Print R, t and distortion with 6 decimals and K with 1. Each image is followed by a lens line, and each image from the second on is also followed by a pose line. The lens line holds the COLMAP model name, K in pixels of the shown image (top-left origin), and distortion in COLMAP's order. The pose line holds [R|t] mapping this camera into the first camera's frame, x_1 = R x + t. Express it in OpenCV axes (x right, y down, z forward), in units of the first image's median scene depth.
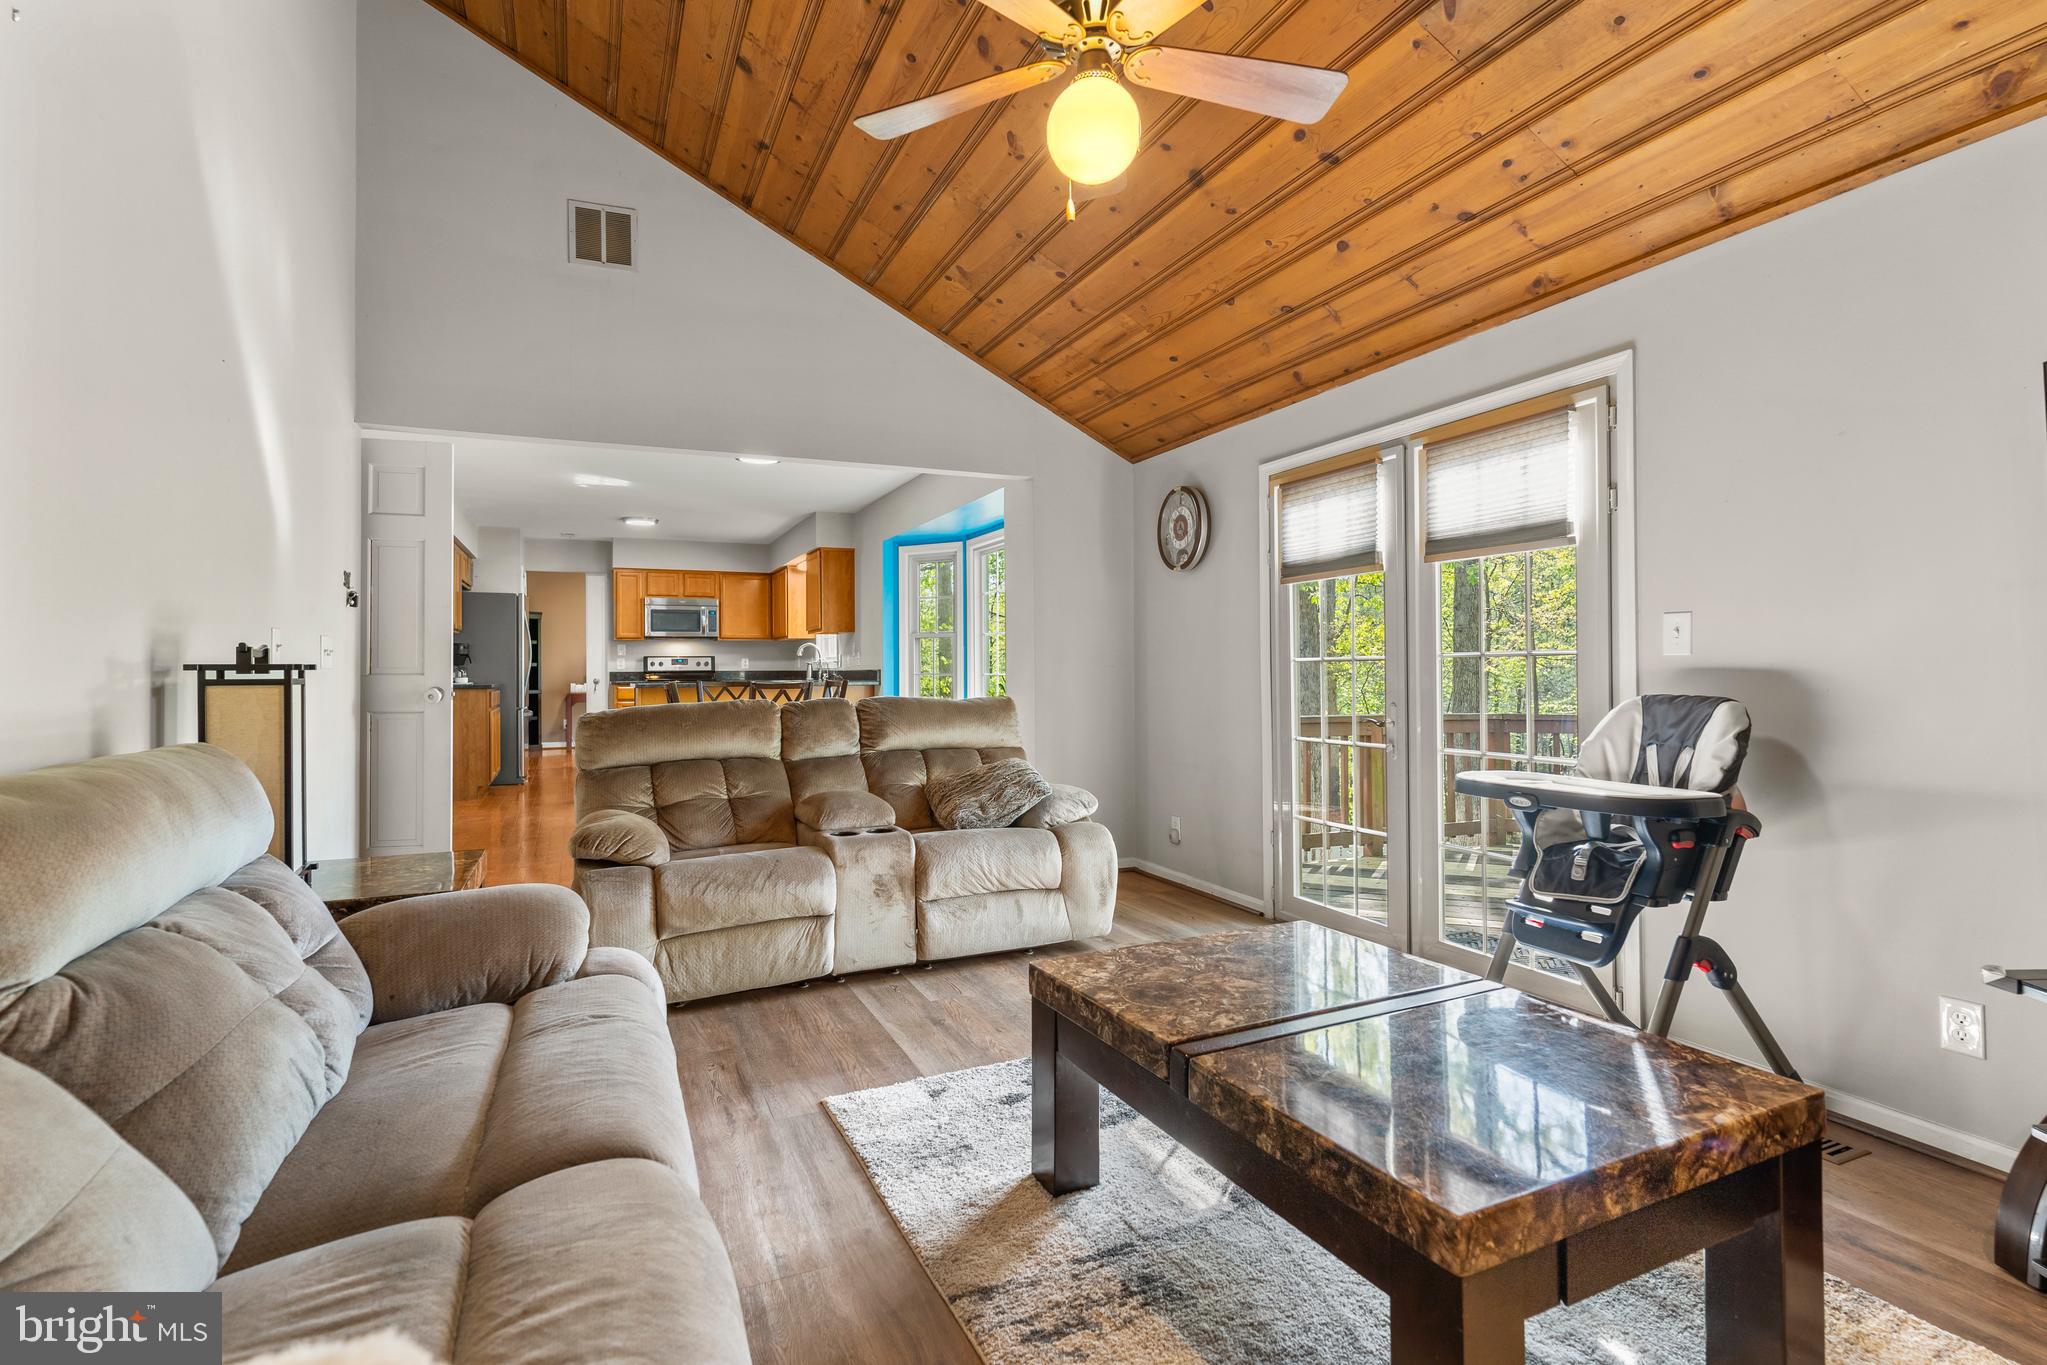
lens RADIAL K [[979.4, 0, 1013.6], [0, 979.4, 671.0], [0, 0, 1]] dist [0.006952, -0.001241]
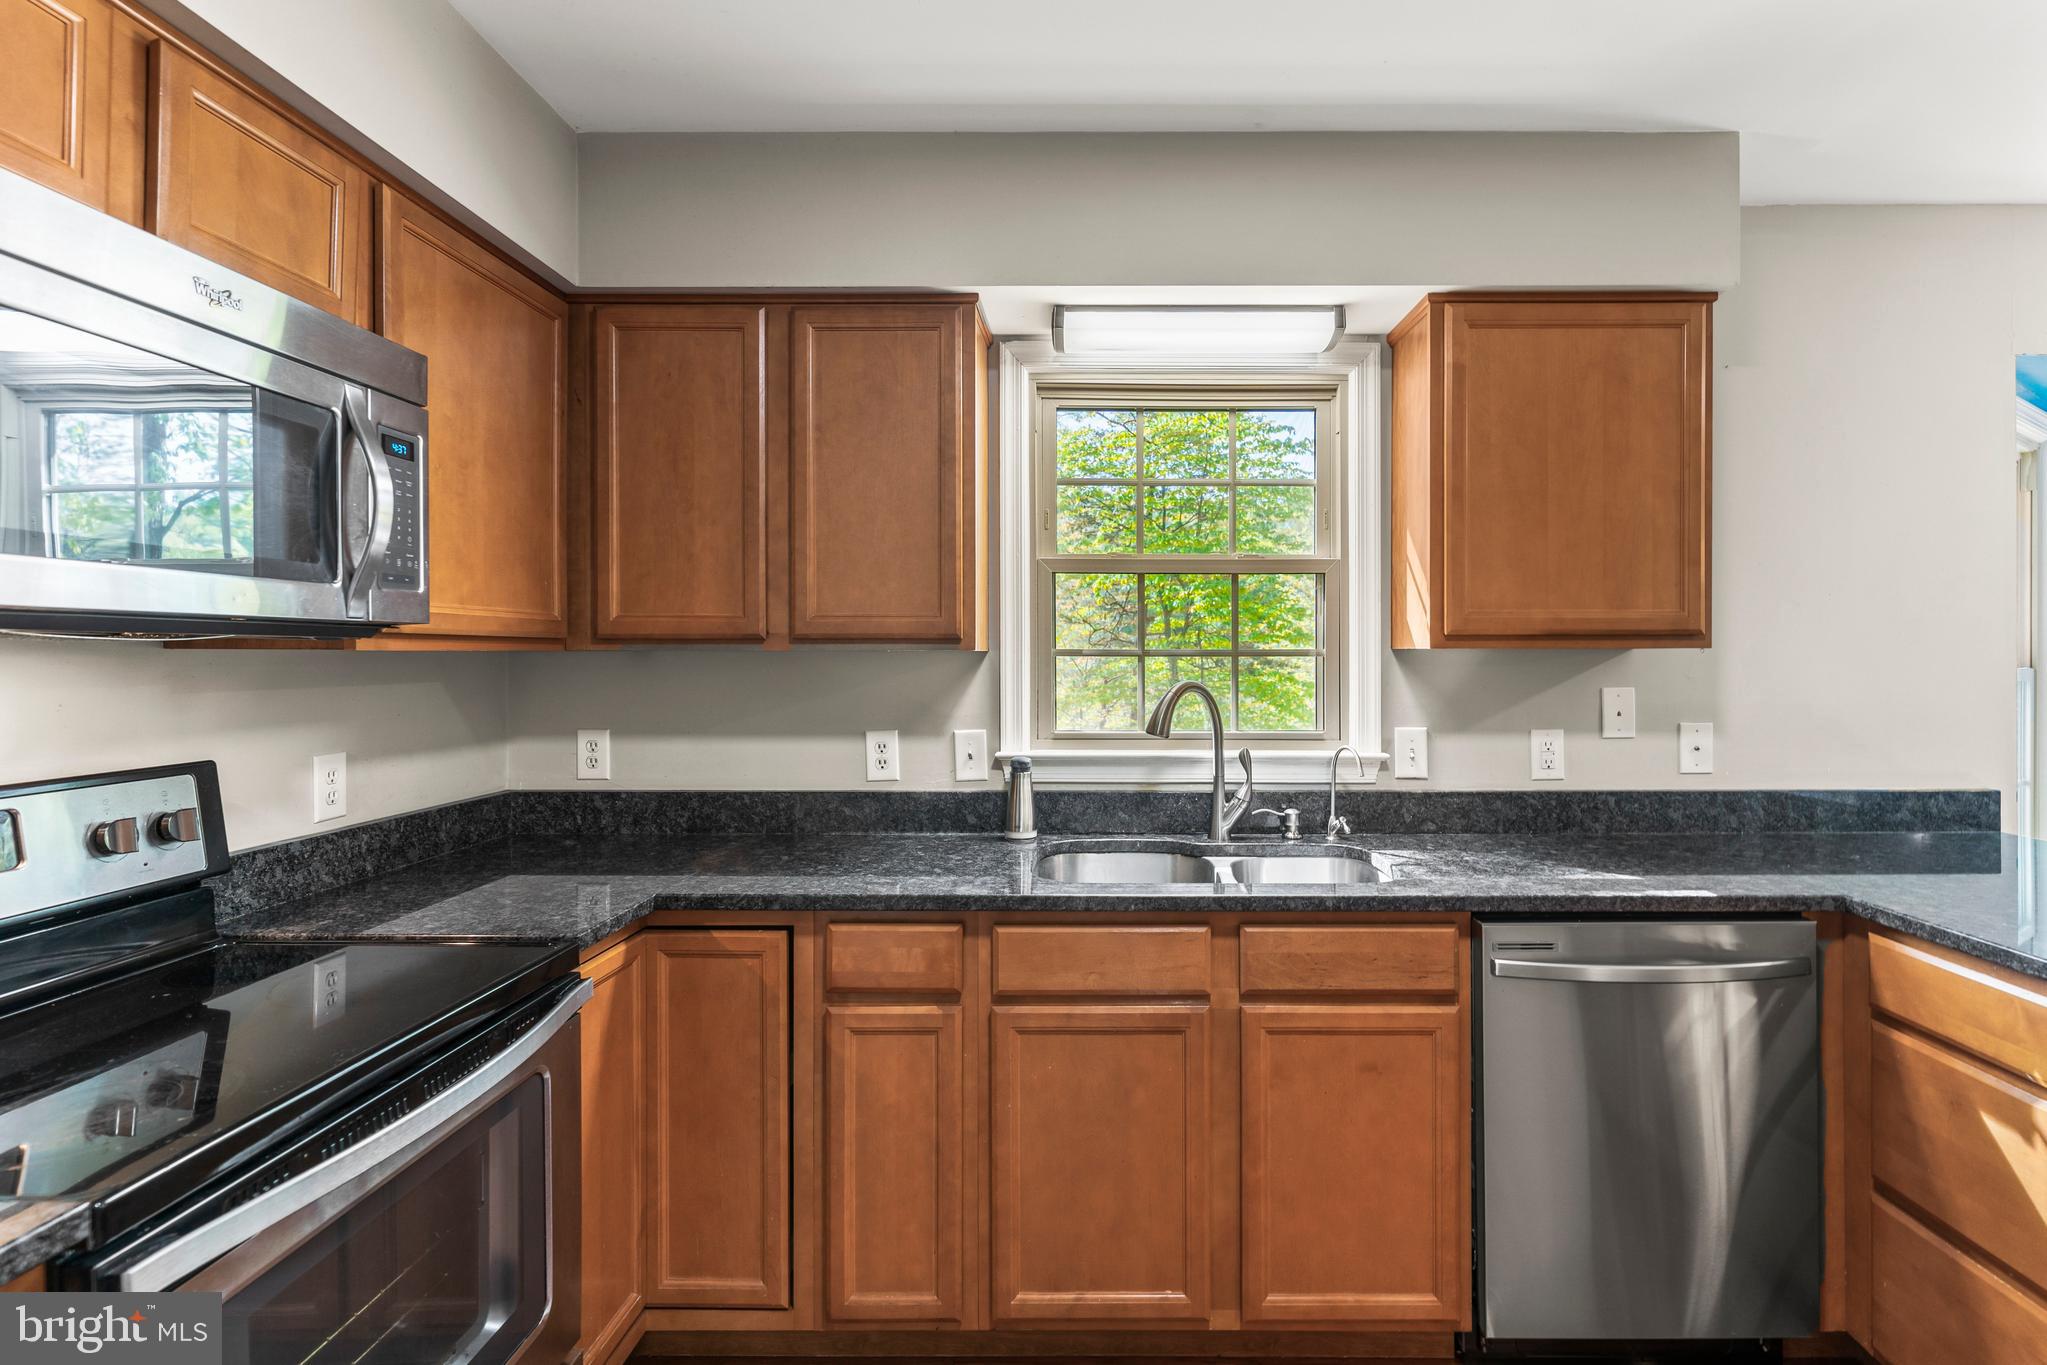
lens RADIAL K [[1010.0, 0, 1102.1], [0, 1010.0, 659.4], [0, 0, 1]] dist [0.001455, 0.000993]
pose [[0.398260, 0.003490, 0.917266, -0.478334], [-0.000957, 0.999994, -0.003390, -0.035939], [-0.917272, 0.000473, 0.398261, 1.033245]]
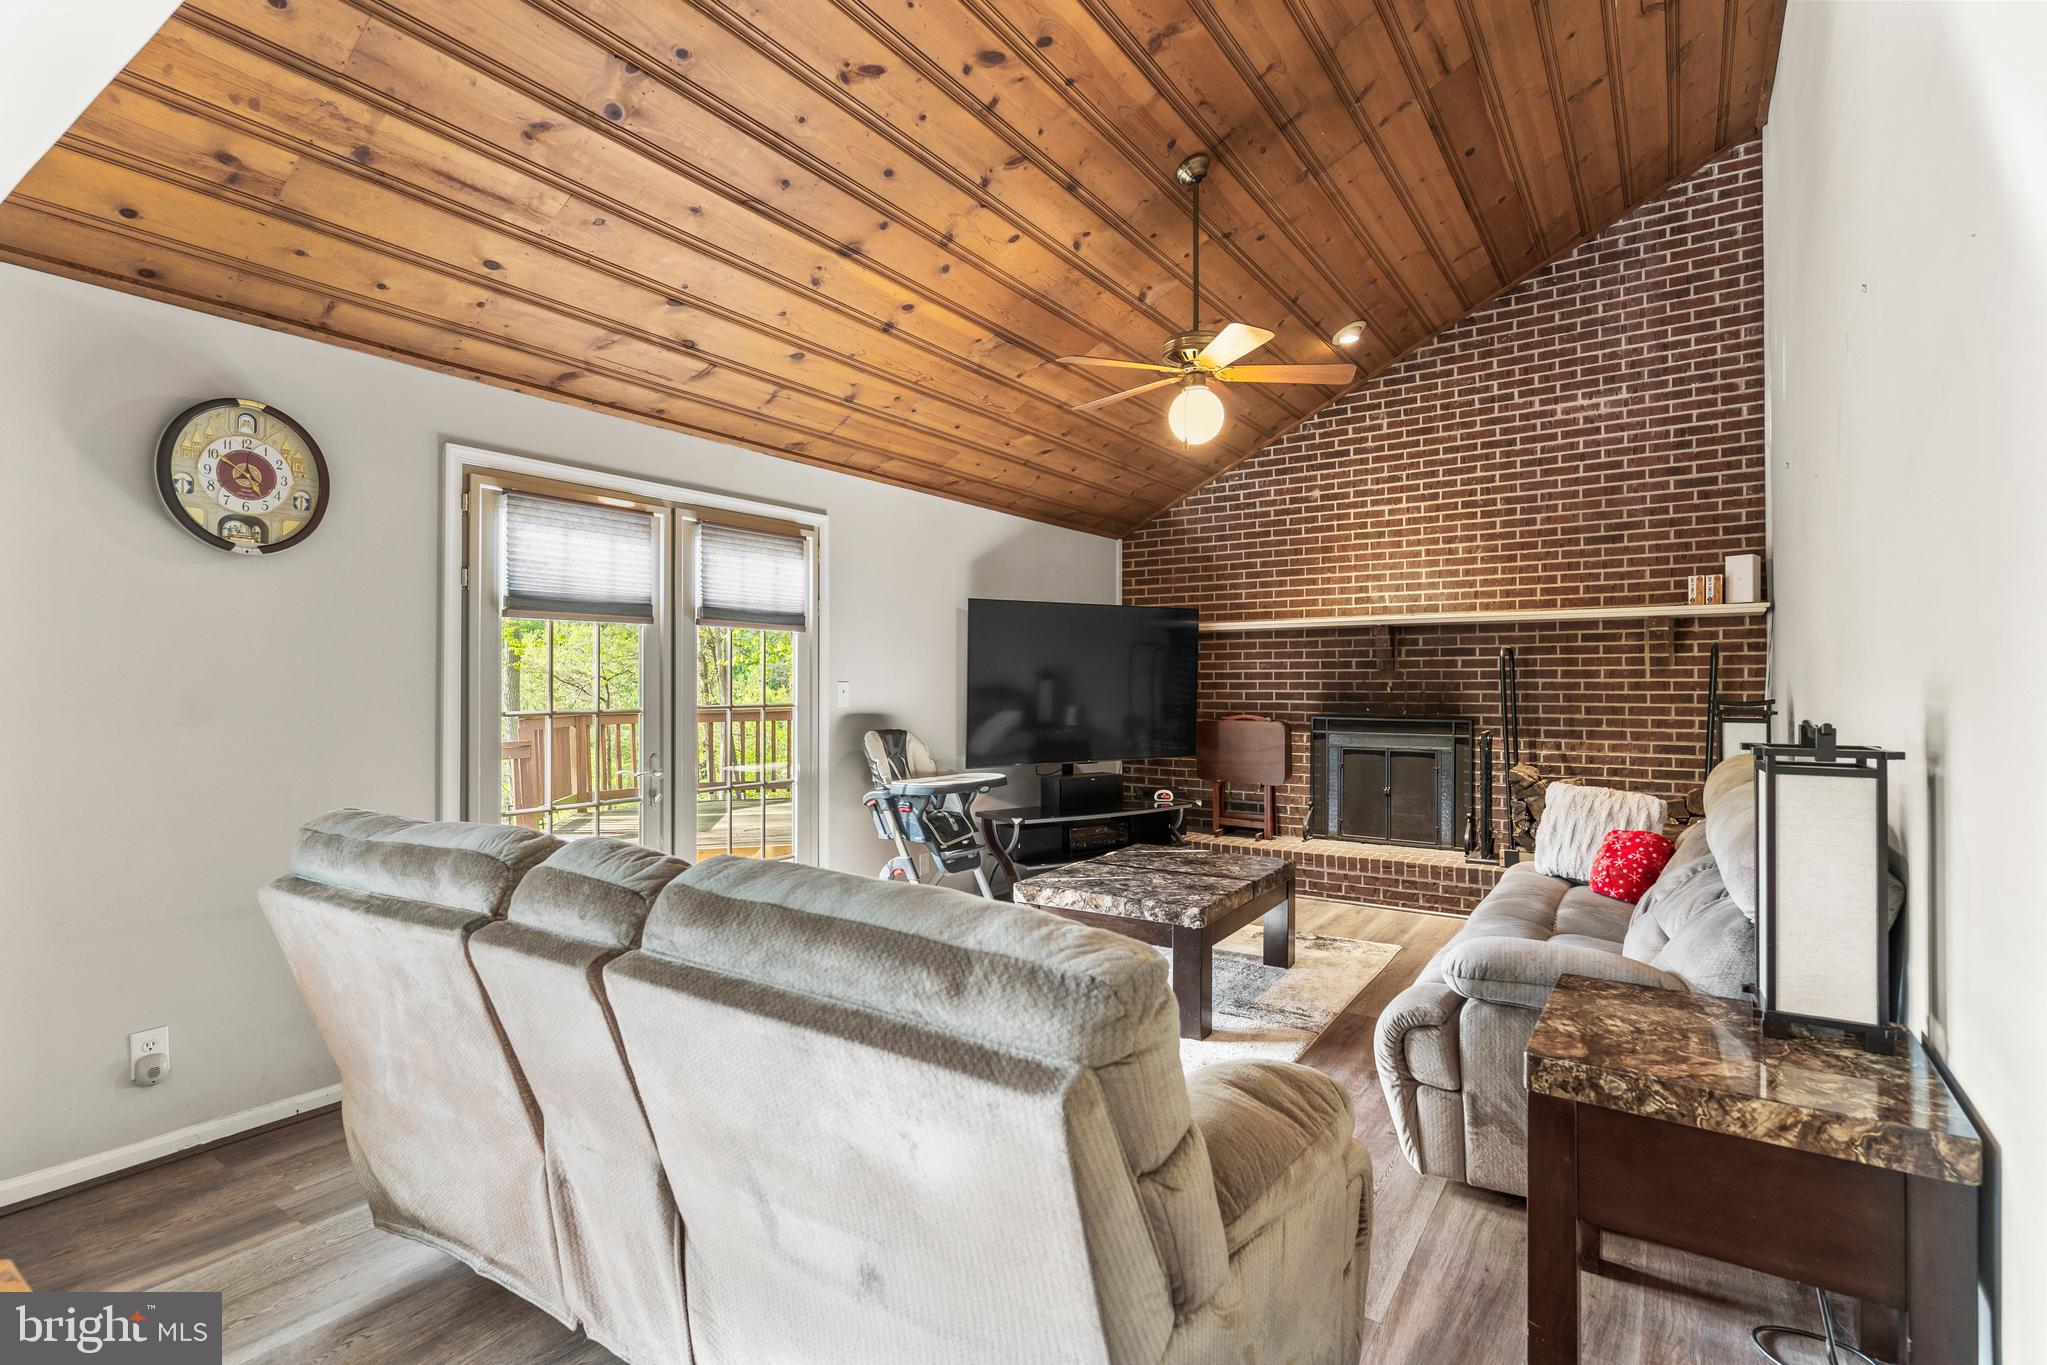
lens RADIAL K [[973.1, 0, 1016.0], [0, 973.1, 680.5], [0, 0, 1]] dist [0.002250, 0.000684]
pose [[-0.529254, 0.008005, 0.848426, -0.292715], [0.002959, 0.999967, -0.007588, -0.015320], [-0.848458, -0.001505, -0.529260, 0.526106]]
